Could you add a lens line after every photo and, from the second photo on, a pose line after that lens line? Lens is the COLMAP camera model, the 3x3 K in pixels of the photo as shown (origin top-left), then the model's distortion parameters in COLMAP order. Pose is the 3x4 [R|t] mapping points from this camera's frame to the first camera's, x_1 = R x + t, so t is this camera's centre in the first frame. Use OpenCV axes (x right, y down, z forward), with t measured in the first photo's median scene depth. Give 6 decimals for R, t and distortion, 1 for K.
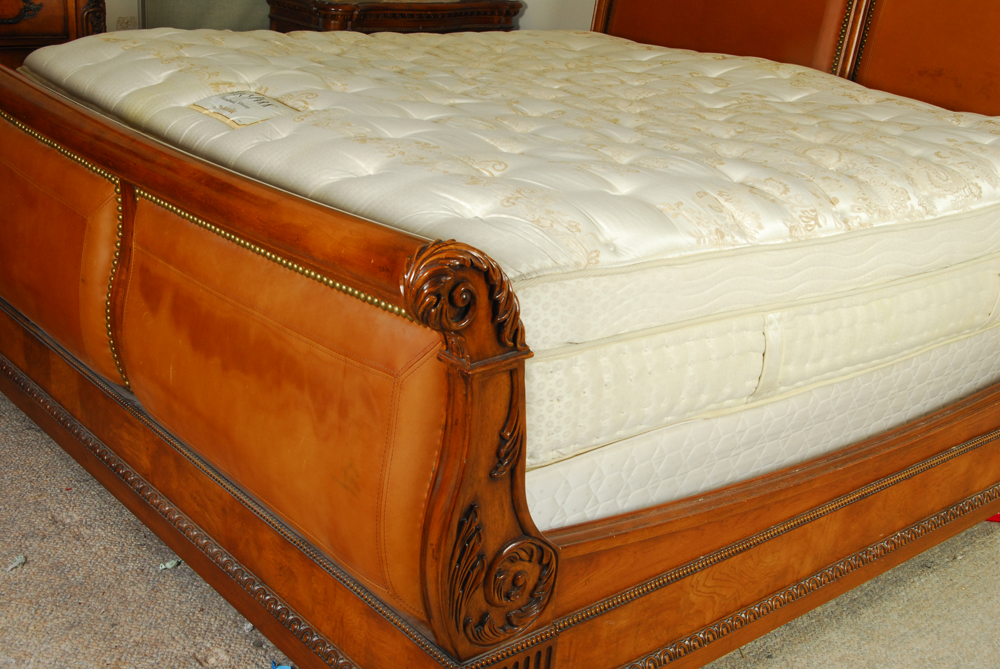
lens RADIAL K [[1250.1, 0, 500.0], [0, 1250.1, 334.5], [0, 0, 1]] dist [-0.005056, 0.009878]
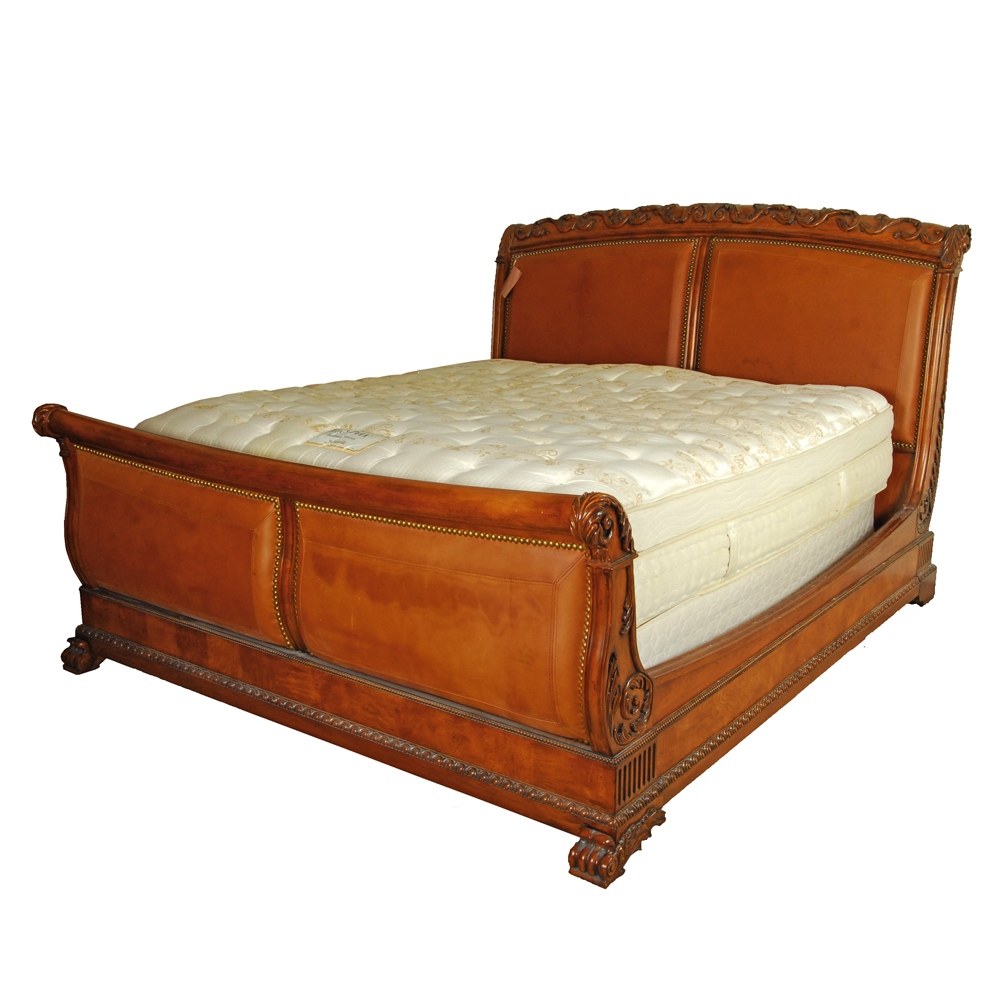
lens RADIAL K [[1036.5, 0, 572.2], [0, 1036.5, 501.2], [0, 0, 1]] dist [-0.055188, 0.005683]
pose [[0.970808, -0.140511, 0.194391, -0.208927], [0.158380, 0.984166, -0.079585, 0.027012], [-0.180131, 0.108050, 0.977690, -0.225373]]
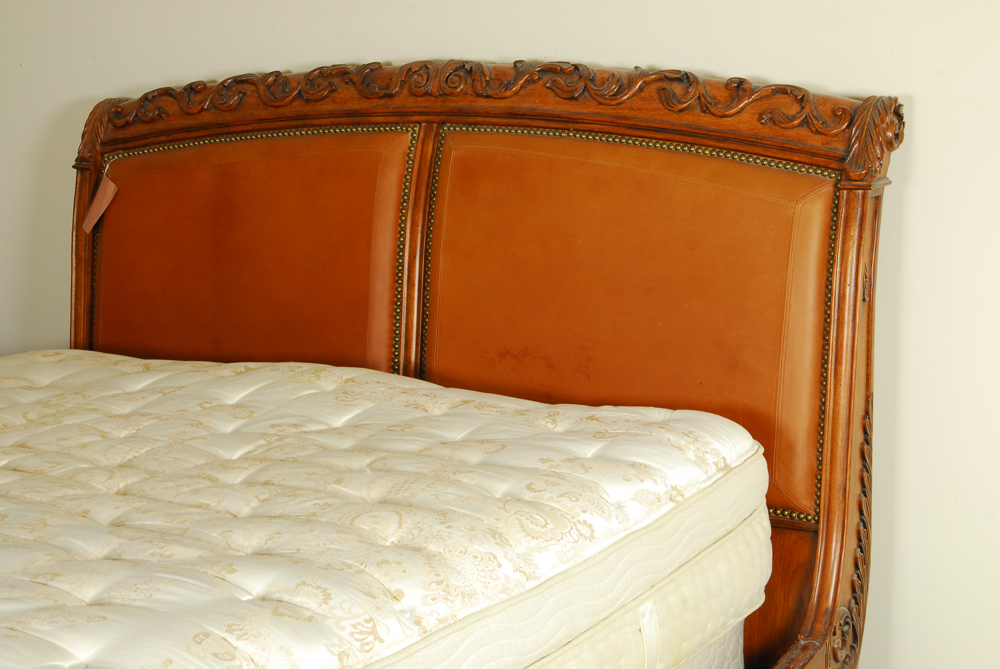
lens RADIAL K [[1674.6, 0, 500.0], [0, 1674.6, 334.5], [0, 0, 1]] dist [-0.005308, 0.021590]
pose [[0.946227, -0.134595, 0.294174, 0.061240], [0.192574, 0.965023, -0.177894, -0.069189], [-0.259941, 0.224978, 0.939050, 0.052448]]
